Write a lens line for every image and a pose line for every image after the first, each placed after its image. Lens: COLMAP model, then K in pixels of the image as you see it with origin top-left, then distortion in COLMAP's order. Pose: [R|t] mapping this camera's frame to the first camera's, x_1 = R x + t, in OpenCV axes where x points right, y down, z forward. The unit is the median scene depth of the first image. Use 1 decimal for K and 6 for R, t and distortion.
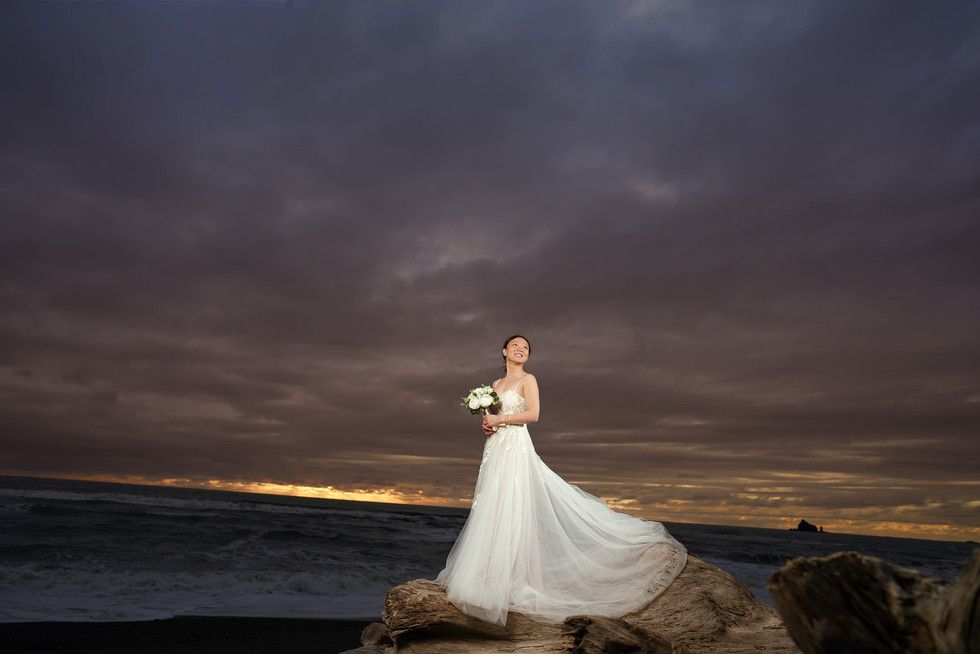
lens RADIAL K [[650.0, 0, 485.2], [0, 650.0, 330.9], [0, 0, 1]] dist [-0.041792, 0.054500]
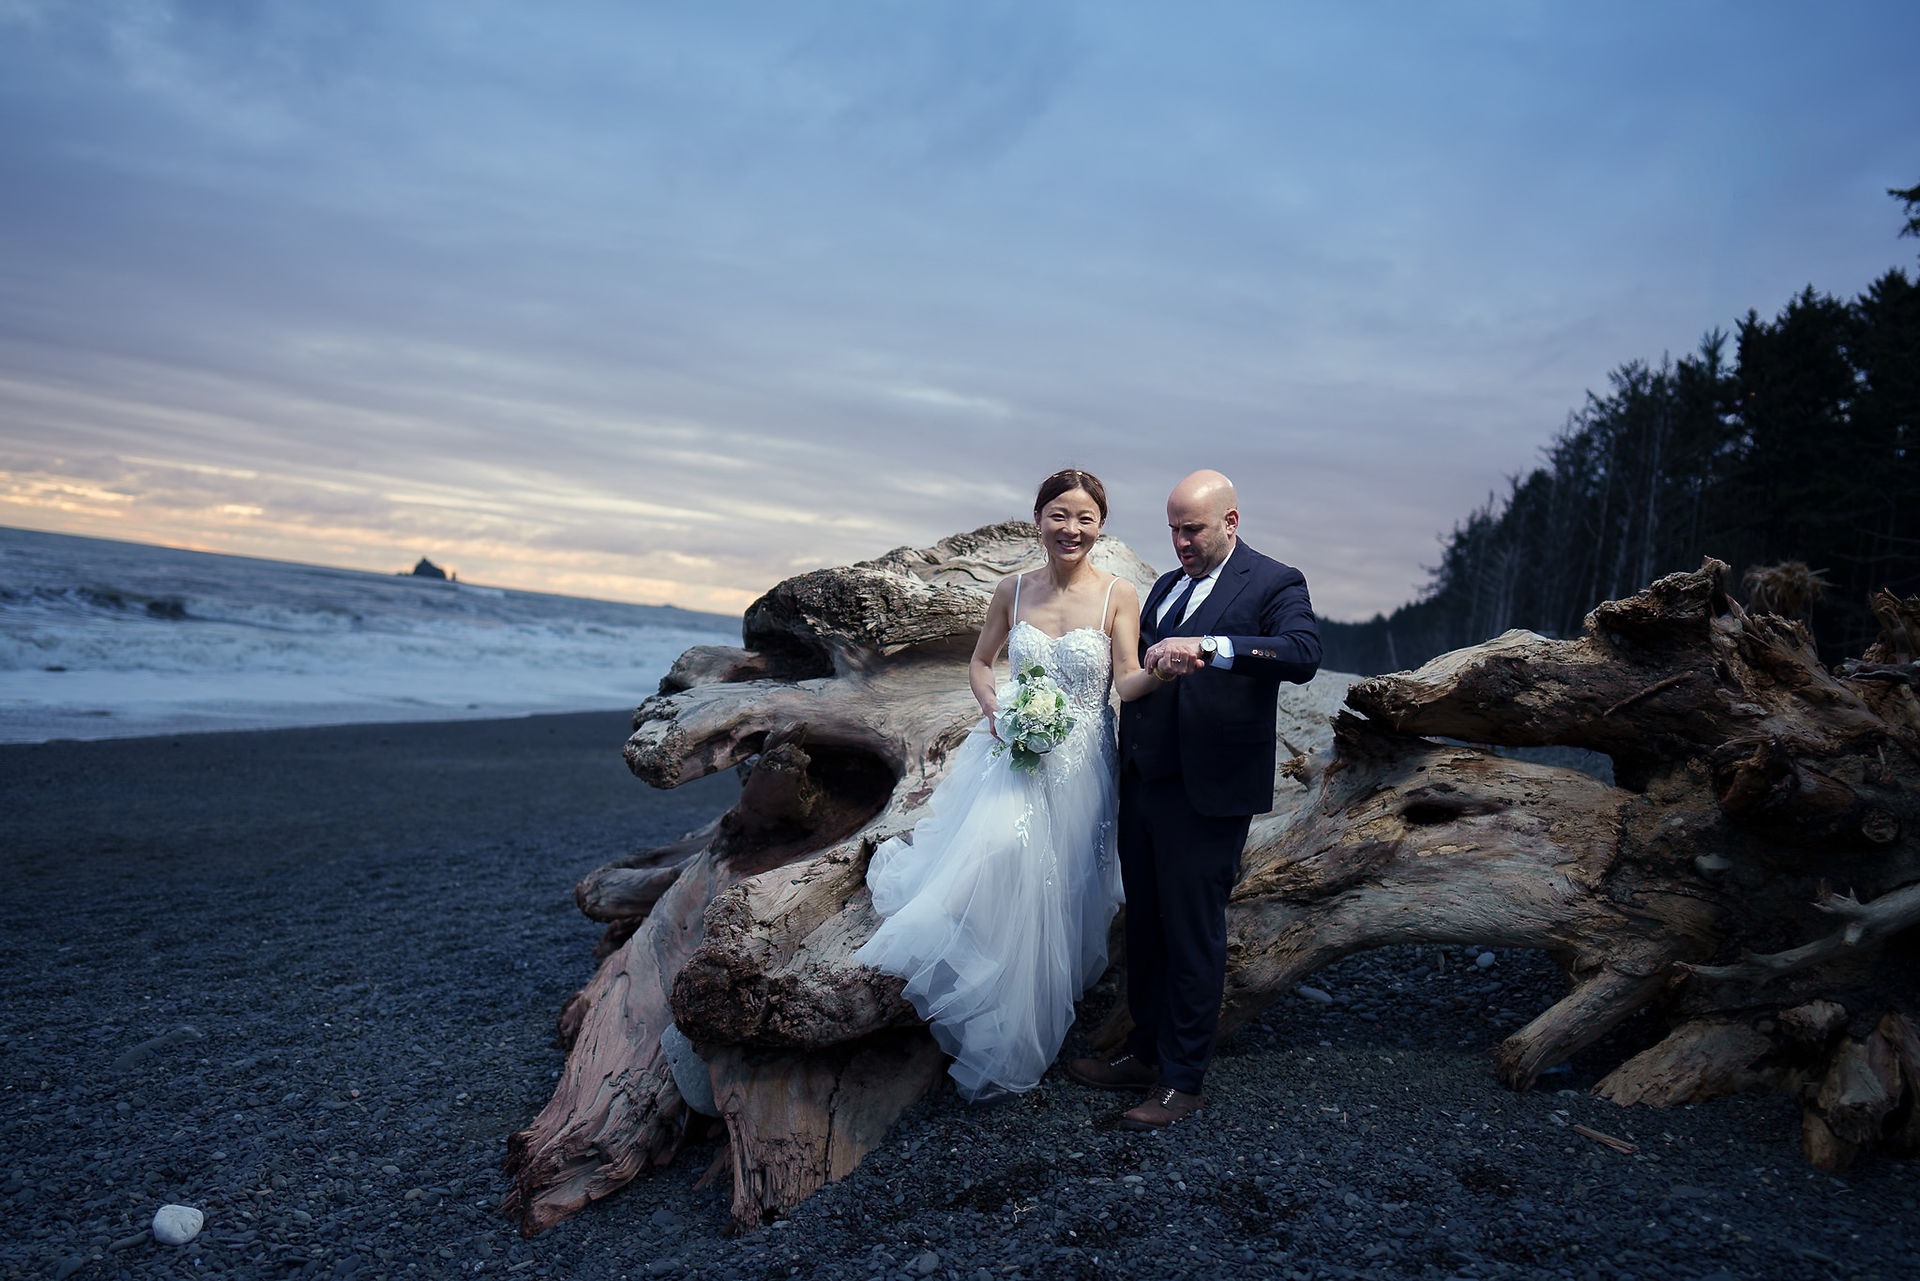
lens RADIAL K [[1273.4, 0, 950.6], [0, 1273.4, 648.1], [0, 0, 1]] dist [-0.041792, 0.054500]
pose [[0.666350, 0.007815, 0.745598, -1.932275], [-0.268483, 0.935388, 0.230142, 0.406233], [-0.695625, -0.353536, 0.625394, 0.554297]]
